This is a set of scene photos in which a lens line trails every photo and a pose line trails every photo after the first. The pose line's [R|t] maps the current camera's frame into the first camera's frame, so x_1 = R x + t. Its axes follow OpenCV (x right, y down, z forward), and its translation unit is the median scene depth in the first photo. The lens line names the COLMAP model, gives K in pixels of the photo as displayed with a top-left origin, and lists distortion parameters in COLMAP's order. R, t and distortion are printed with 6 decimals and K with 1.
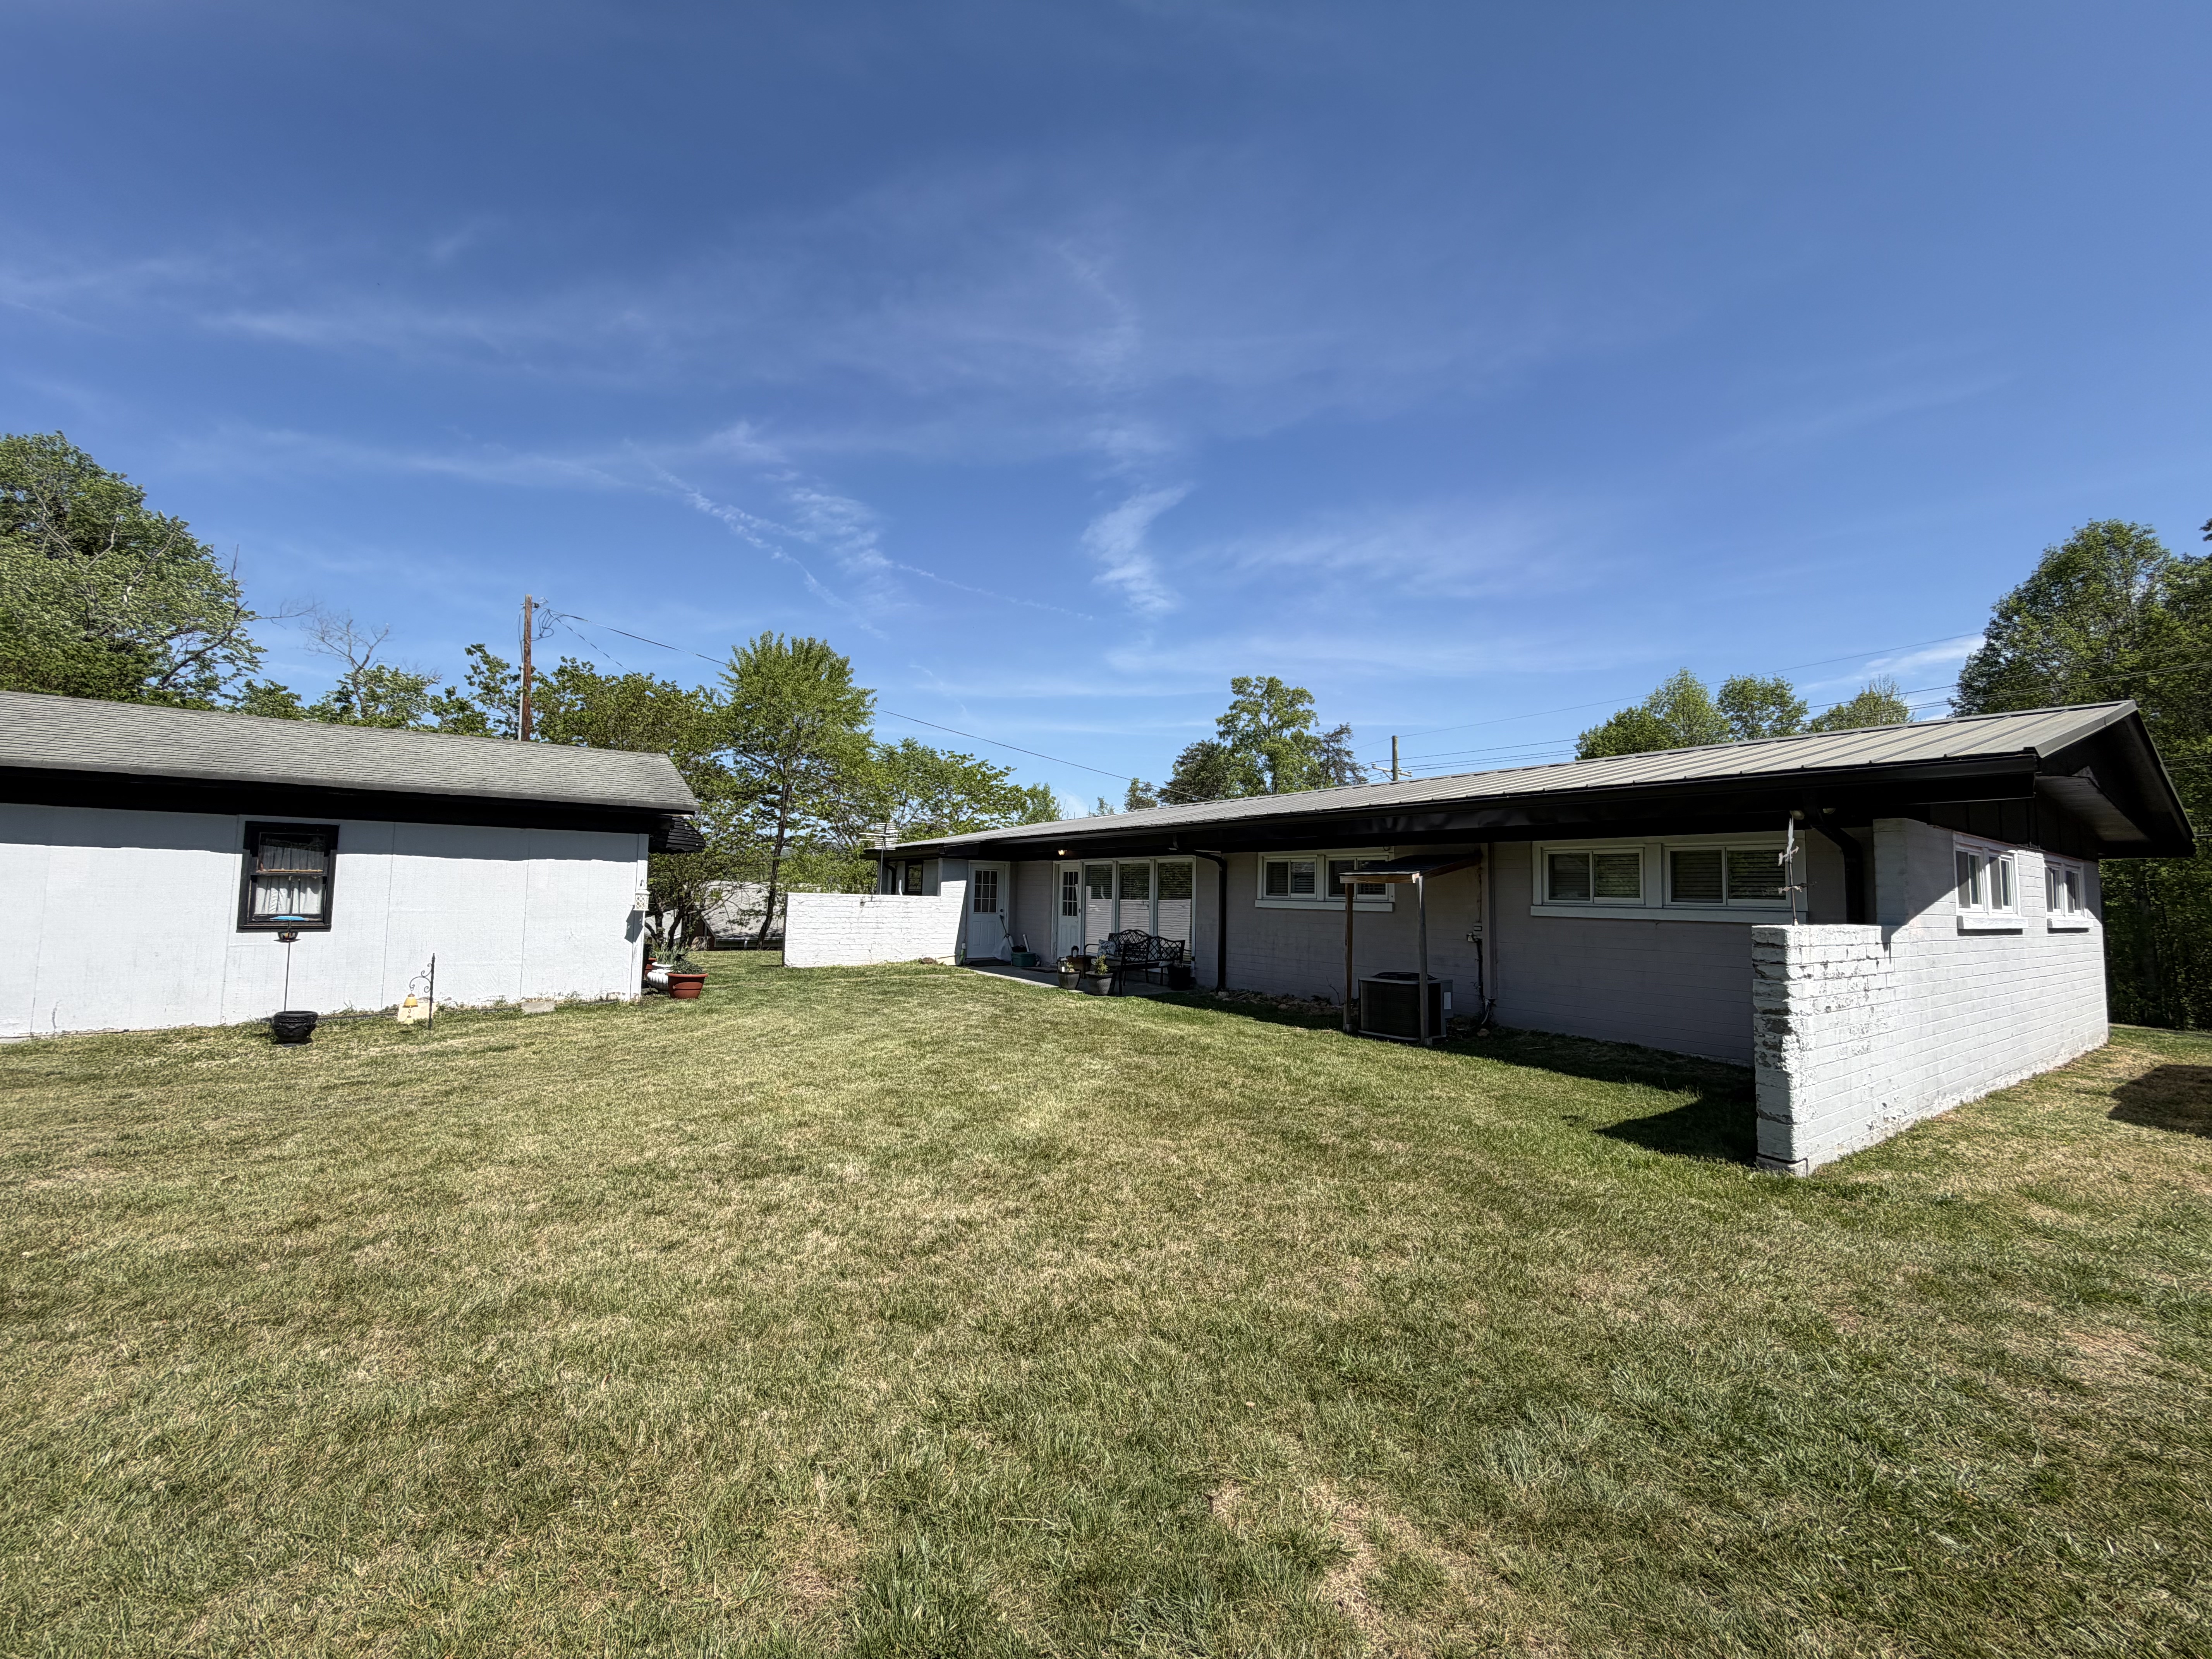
lens RADIAL K [[878.5, 0, 1107.7], [0, 878.5, 842.2], [0, 0, 1]] dist [0.000722, 0.000079]
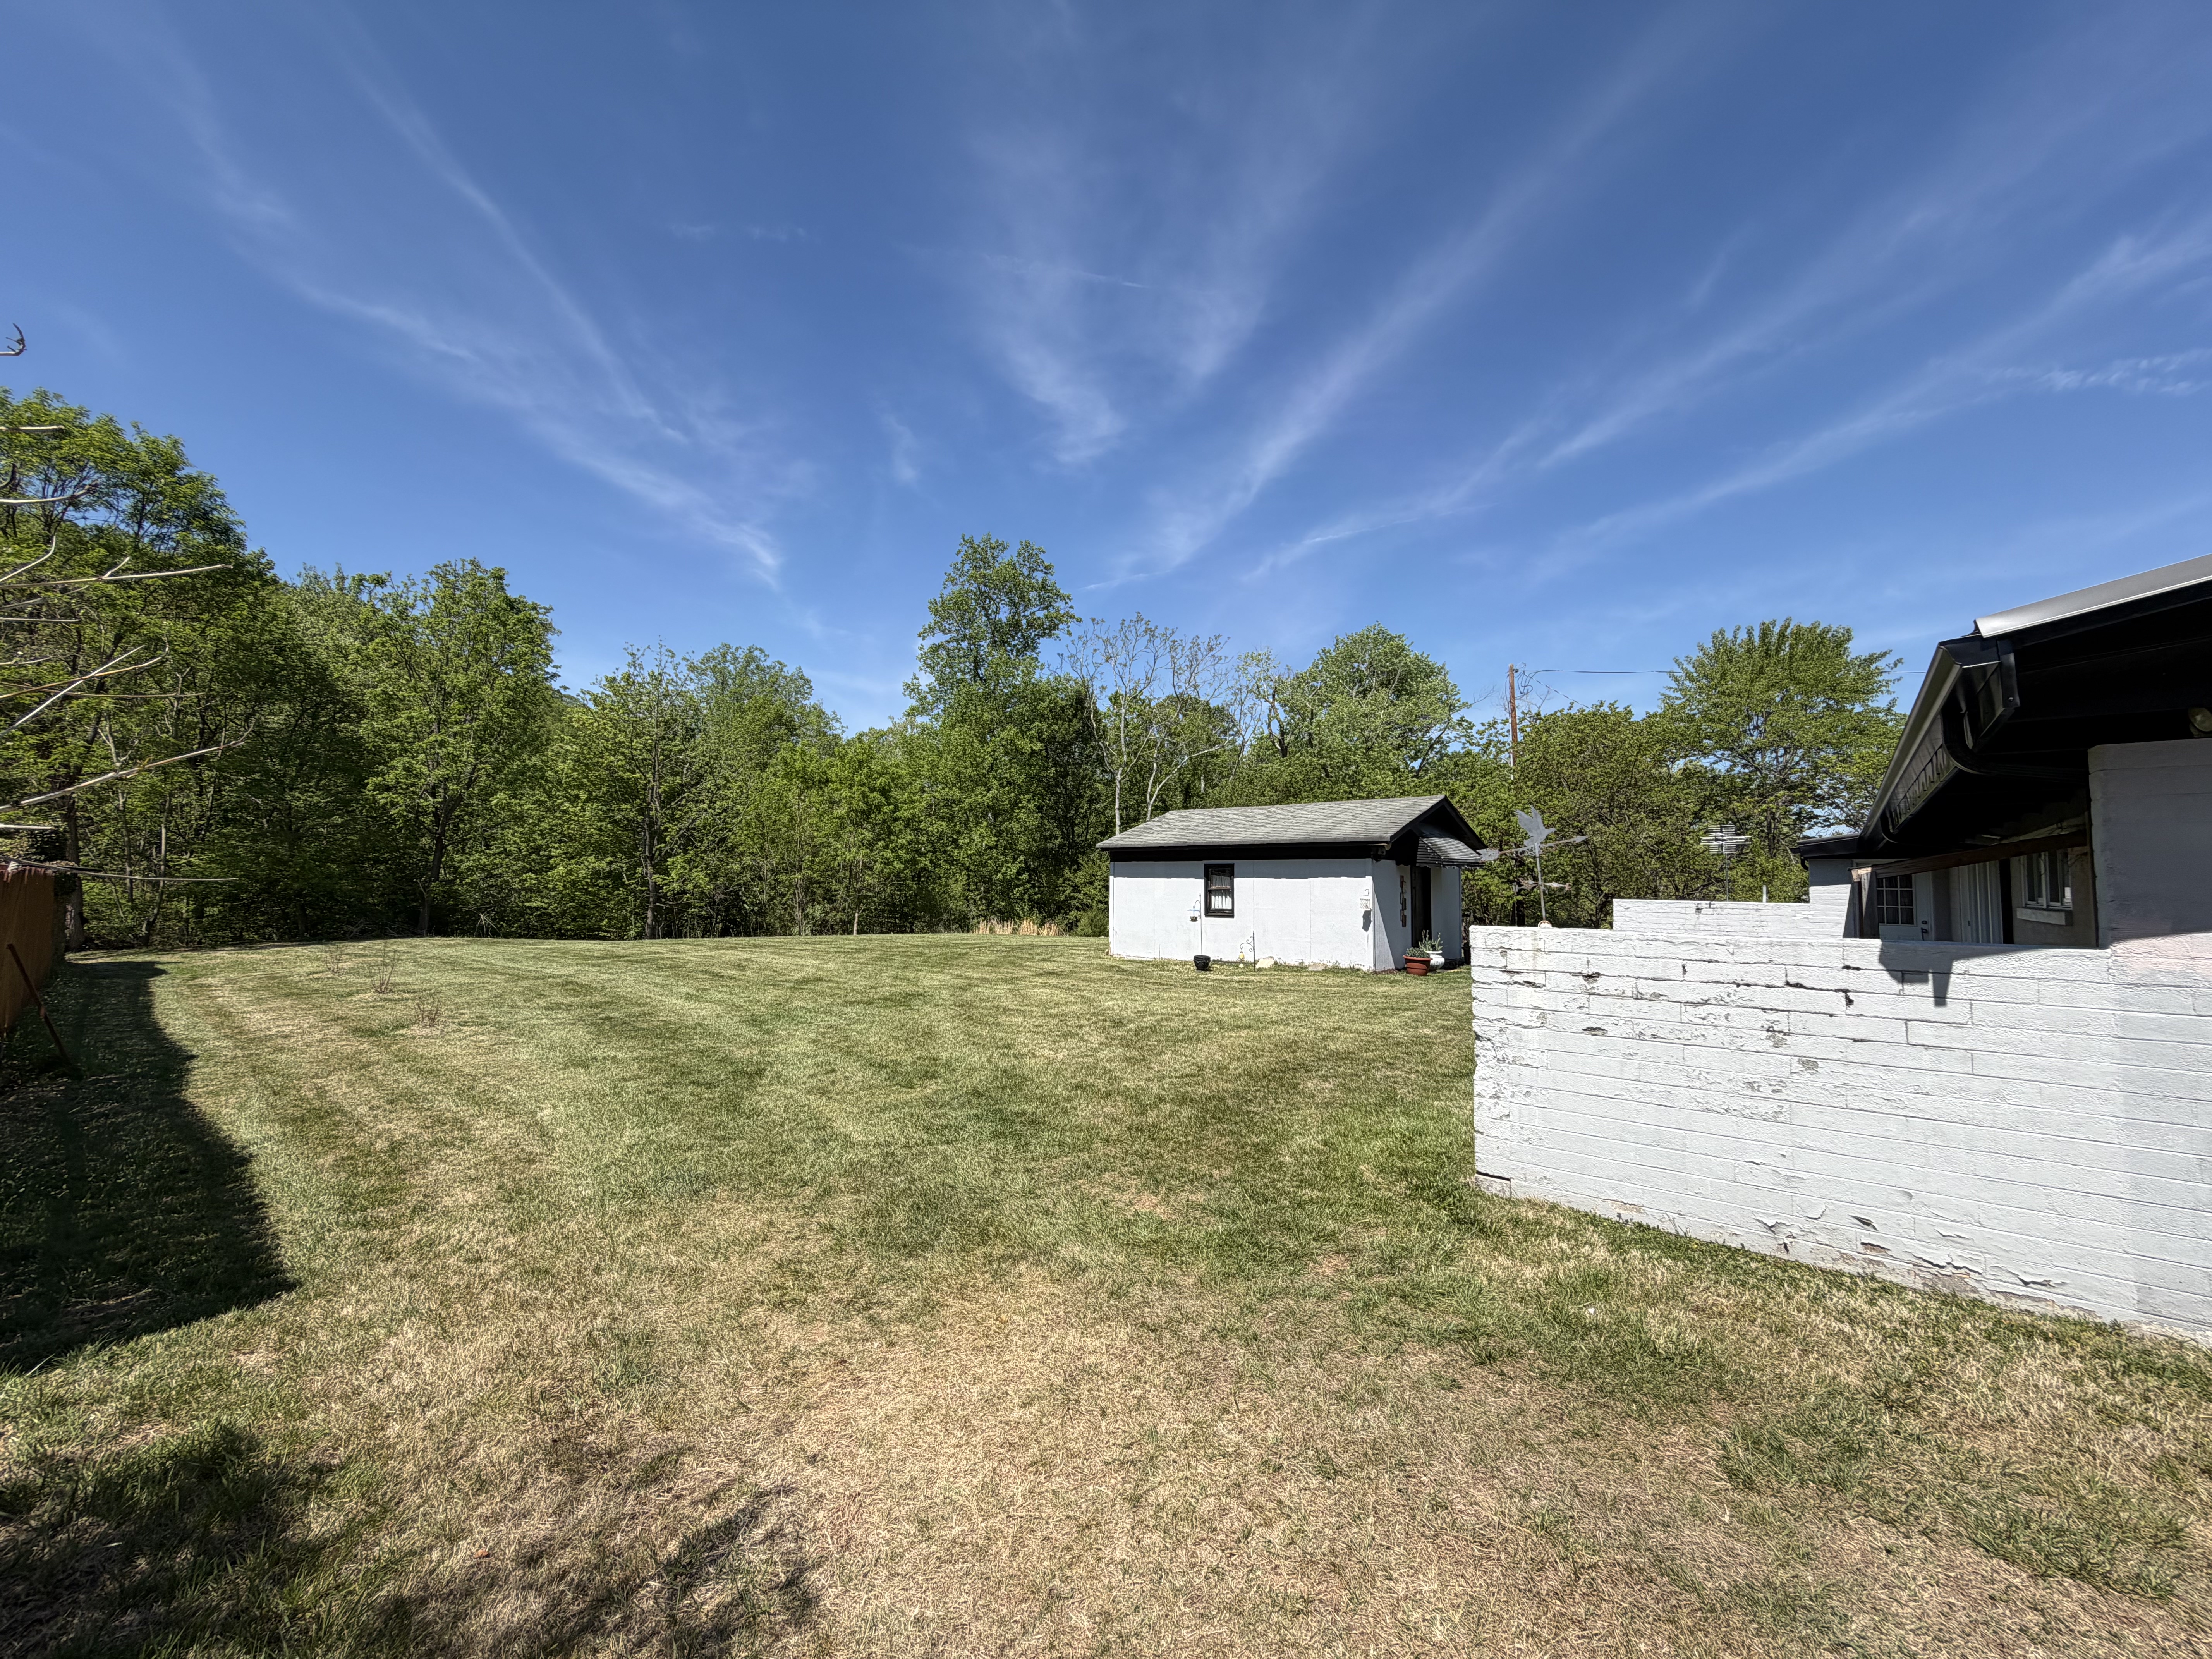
lens RADIAL K [[880.9, 0, 1106.0], [0, 880.9, 829.5], [0, 0, 1]] dist [-0.000544, -0.000042]
pose [[0.269708, -0.076842, -0.959871, 0.786644], [0.052274, 0.996509, -0.065087, 0.015587], [0.961522, -0.032622, 0.272784, 0.172206]]
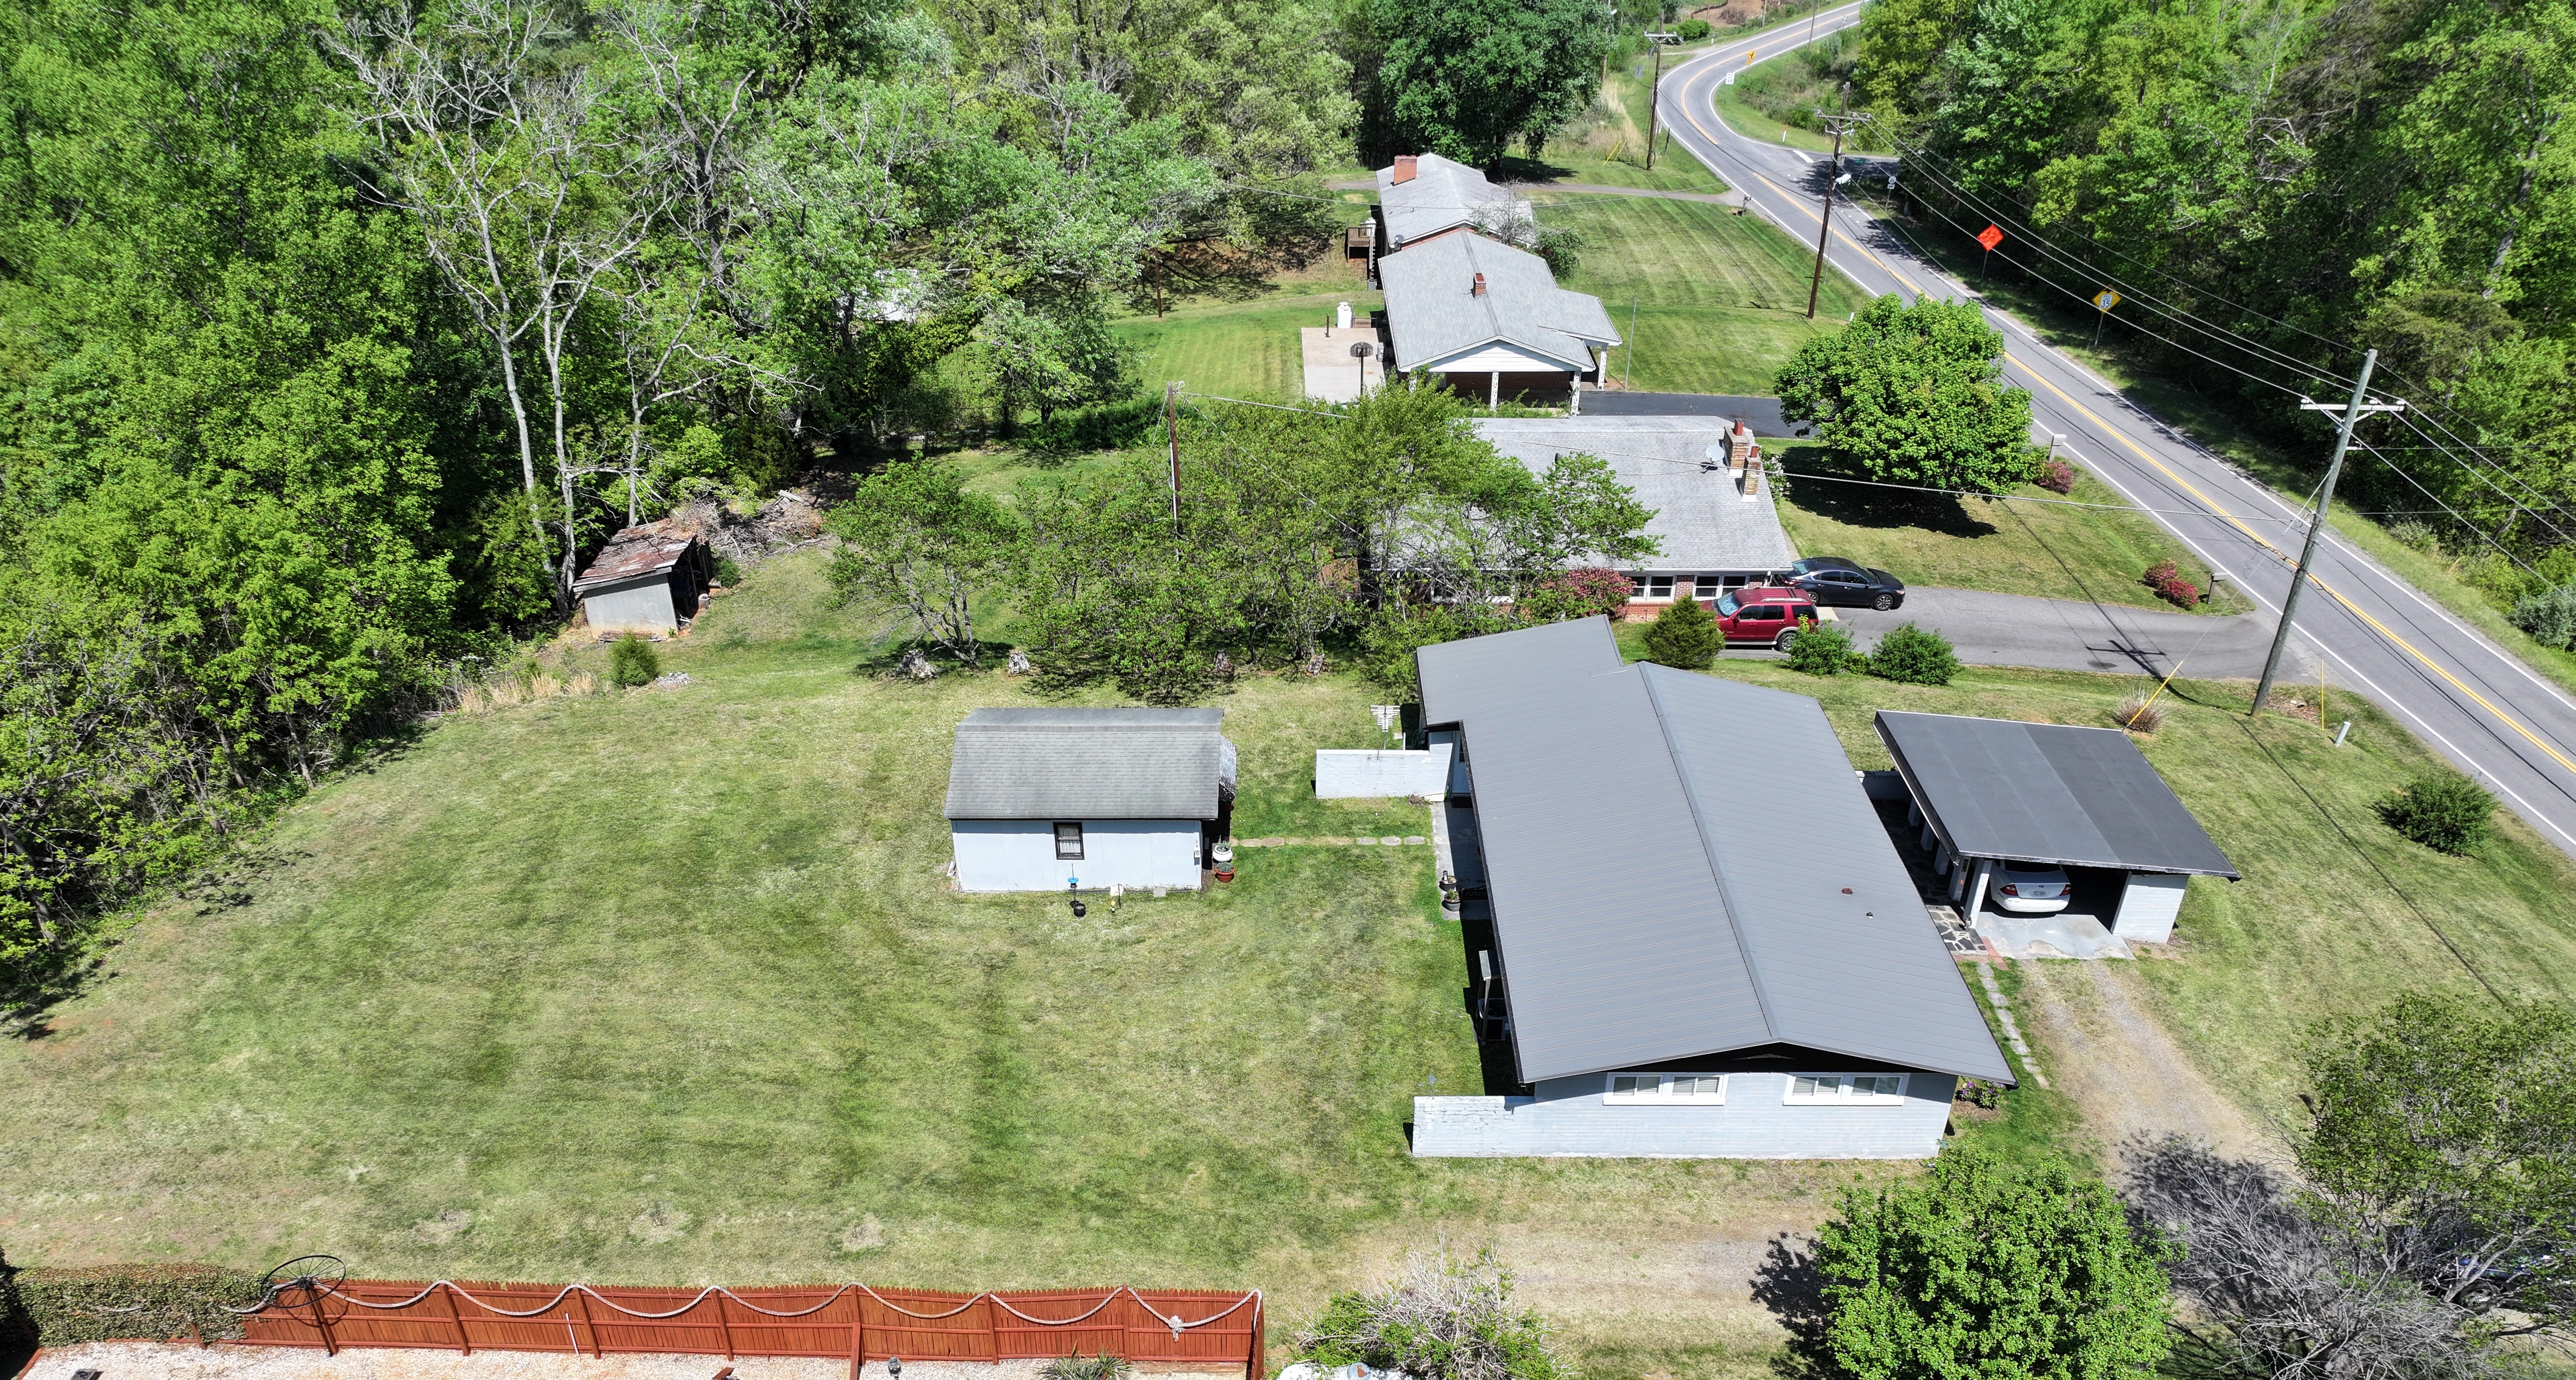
lens RADIAL K [[1942.3, 0, 1288.0], [0, 1942.3, 690.0], [0, 0, 1]] dist [0.000515, 0.000081]
pose [[0.818798, 0.227545, -0.527060, 1.957721], [0.058687, 0.880106, 0.471136, -2.397677], [0.571074, -0.416697, 0.707275, -1.941433]]
